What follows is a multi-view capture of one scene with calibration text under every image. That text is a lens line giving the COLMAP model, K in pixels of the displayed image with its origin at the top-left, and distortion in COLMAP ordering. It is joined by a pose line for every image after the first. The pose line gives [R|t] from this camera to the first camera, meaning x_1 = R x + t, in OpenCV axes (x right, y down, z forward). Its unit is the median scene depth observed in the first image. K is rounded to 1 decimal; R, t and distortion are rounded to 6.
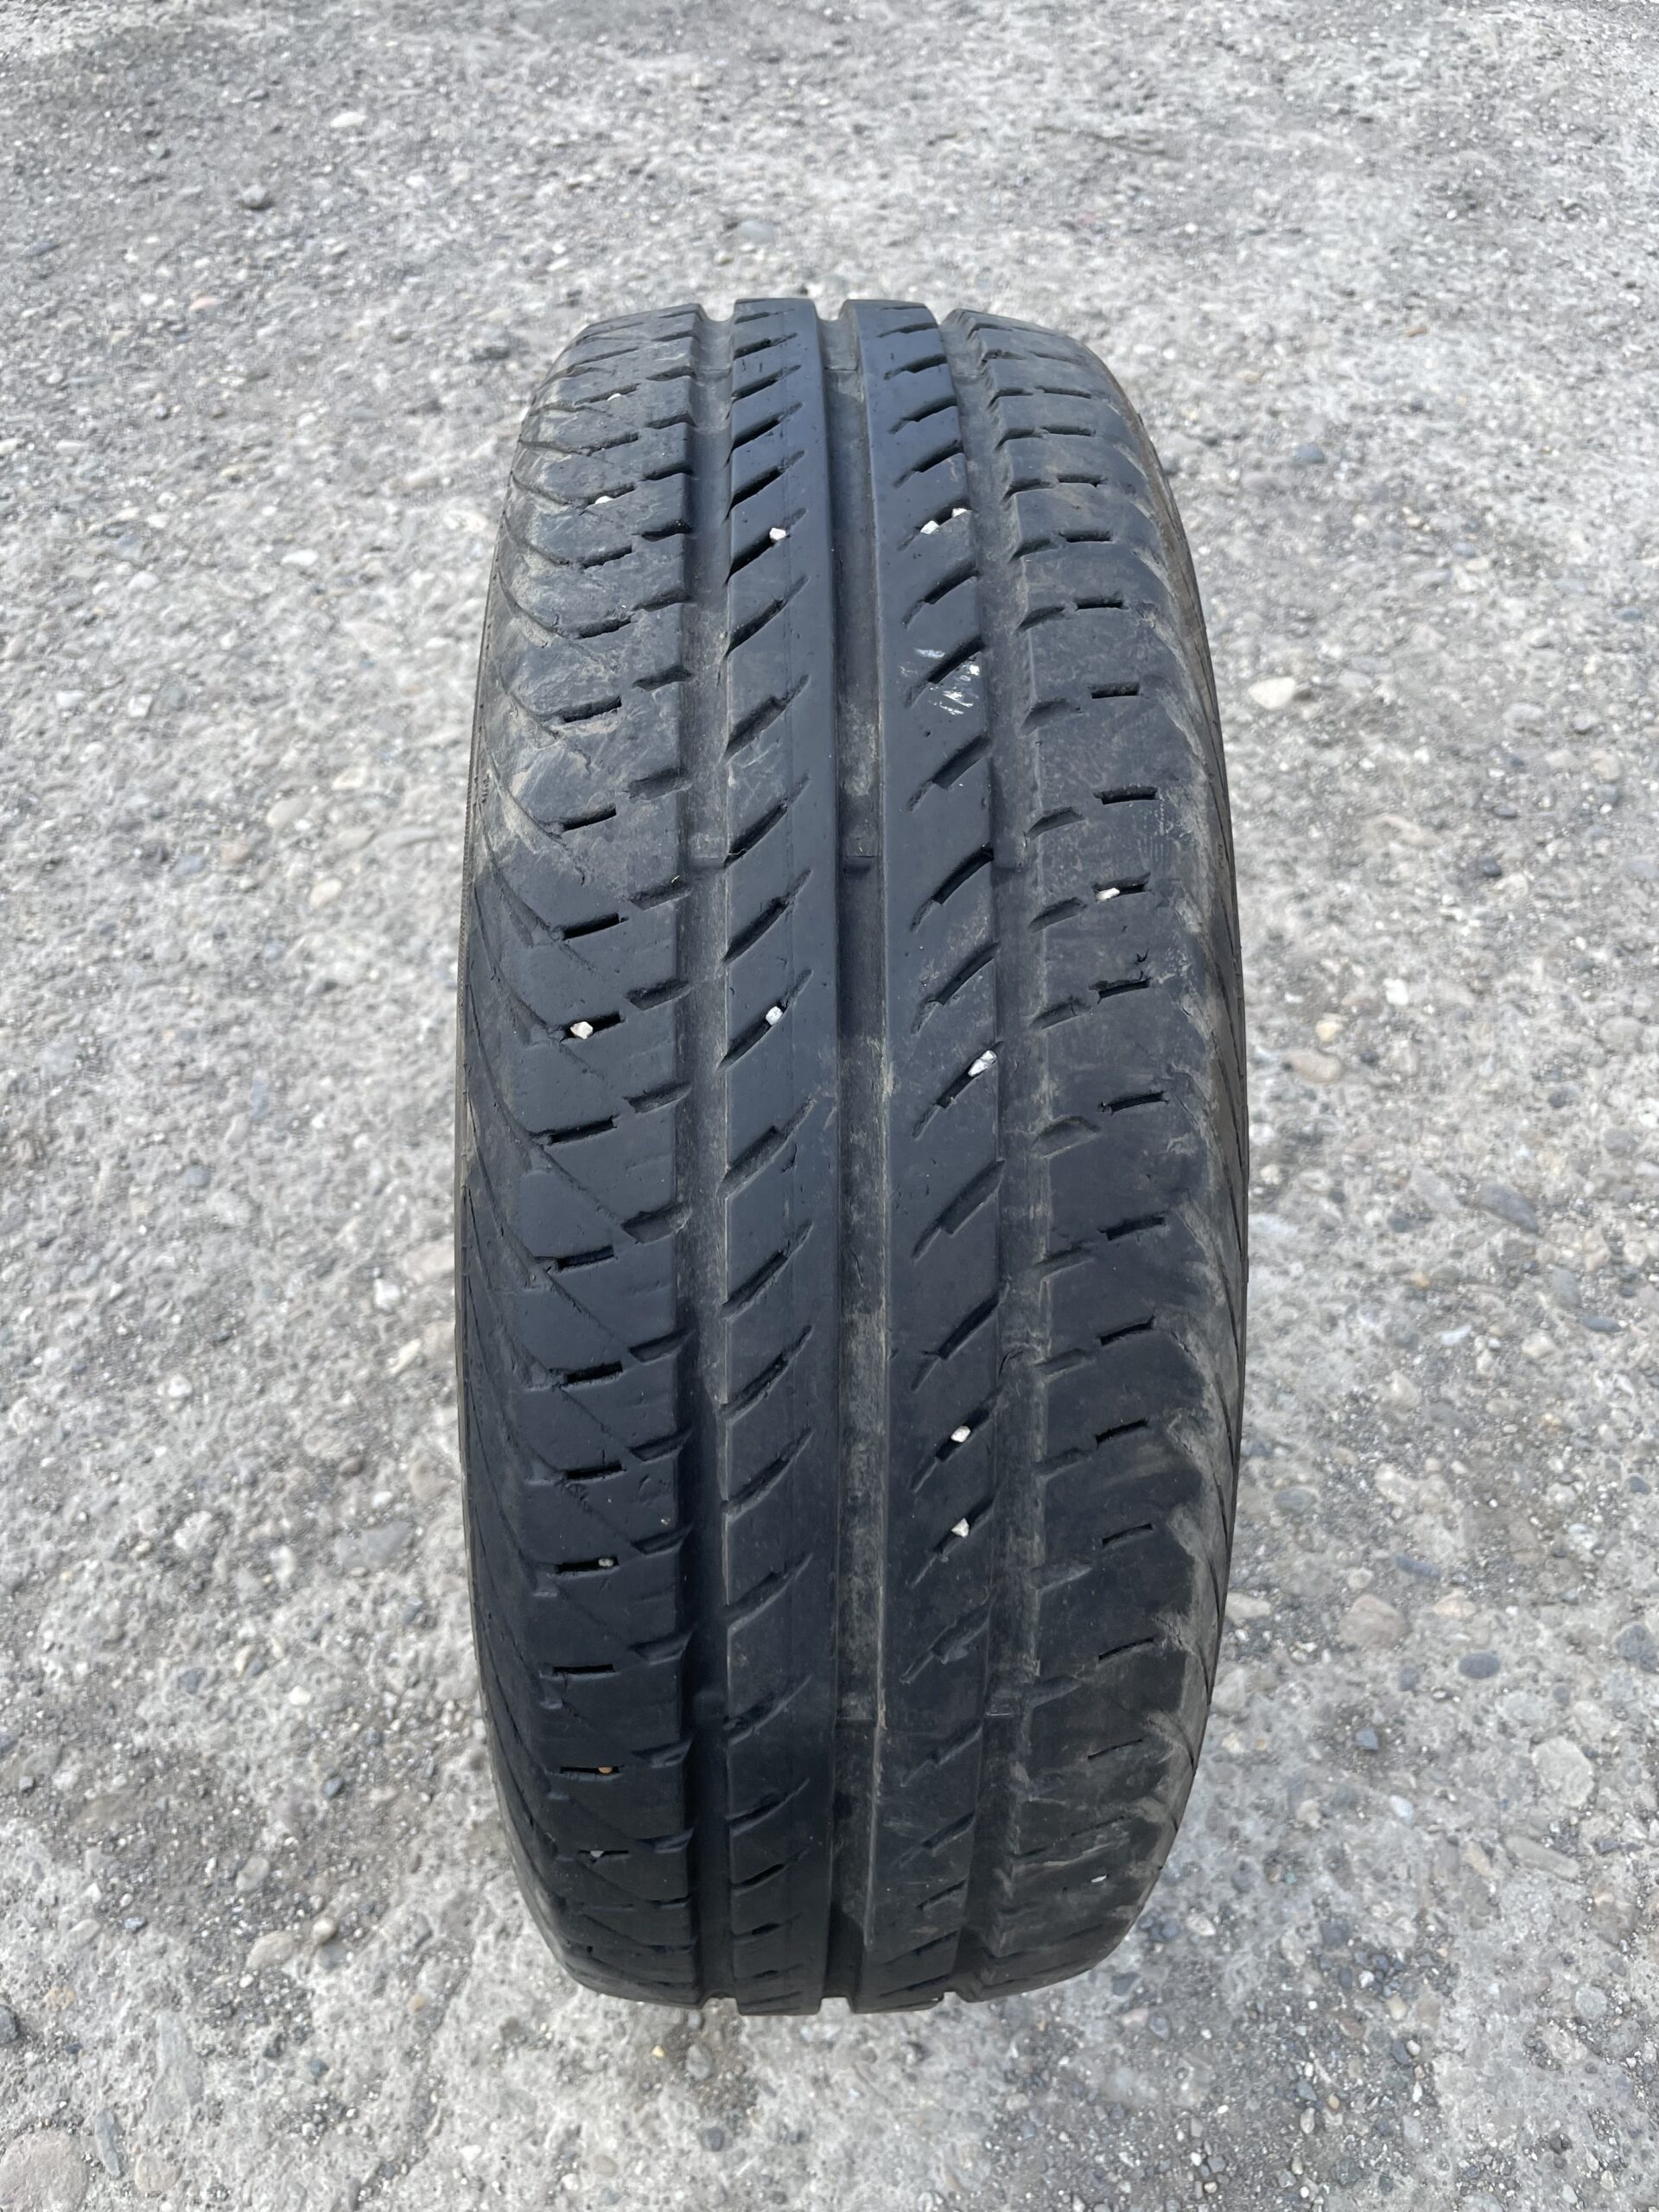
lens RADIAL K [[1662.2, 0, 820.6], [0, 1662.2, 1108.7], [0, 0, 1]] dist [0.070938, -0.108699]
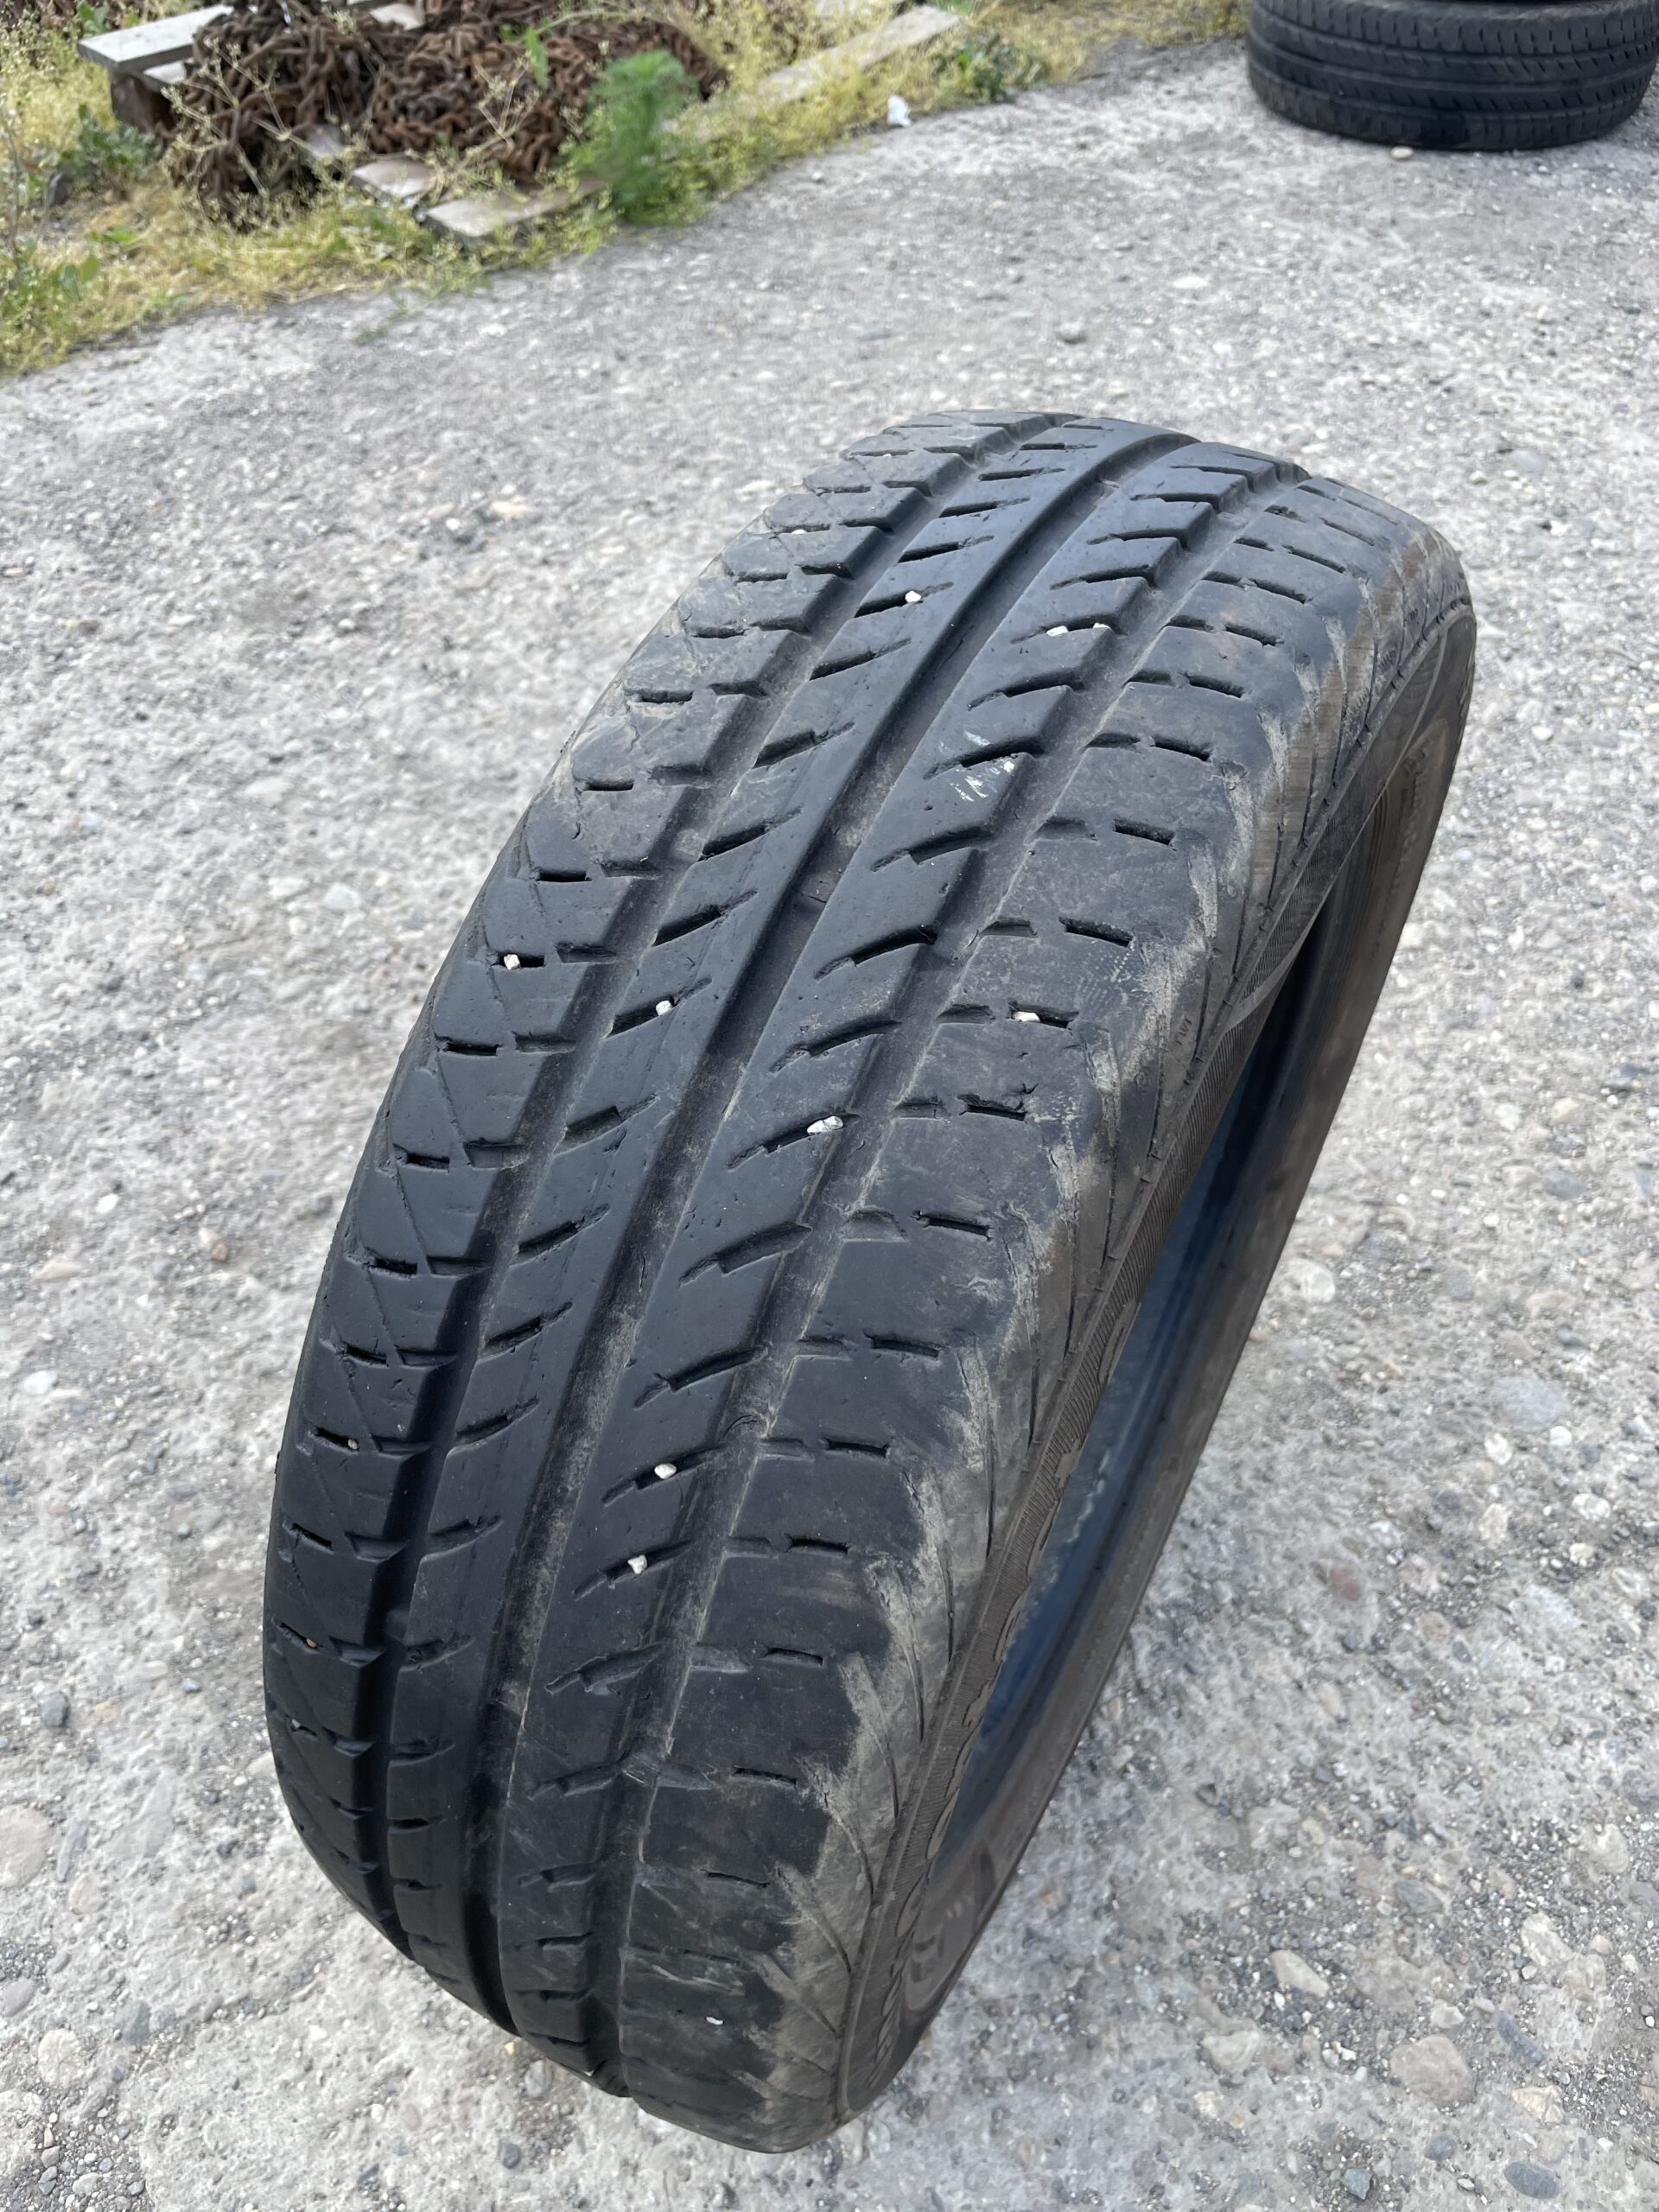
lens RADIAL K [[1658.8, 0, 835.3], [0, 1658.8, 1116.2], [0, 0, 1]] dist [0.078948, -0.119993]
pose [[0.865504, 0.357551, -0.350799, 0.203476], [-0.386604, 0.922140, -0.013954, -0.009847], [0.318497, 0.147698, 0.936347, 0.040064]]
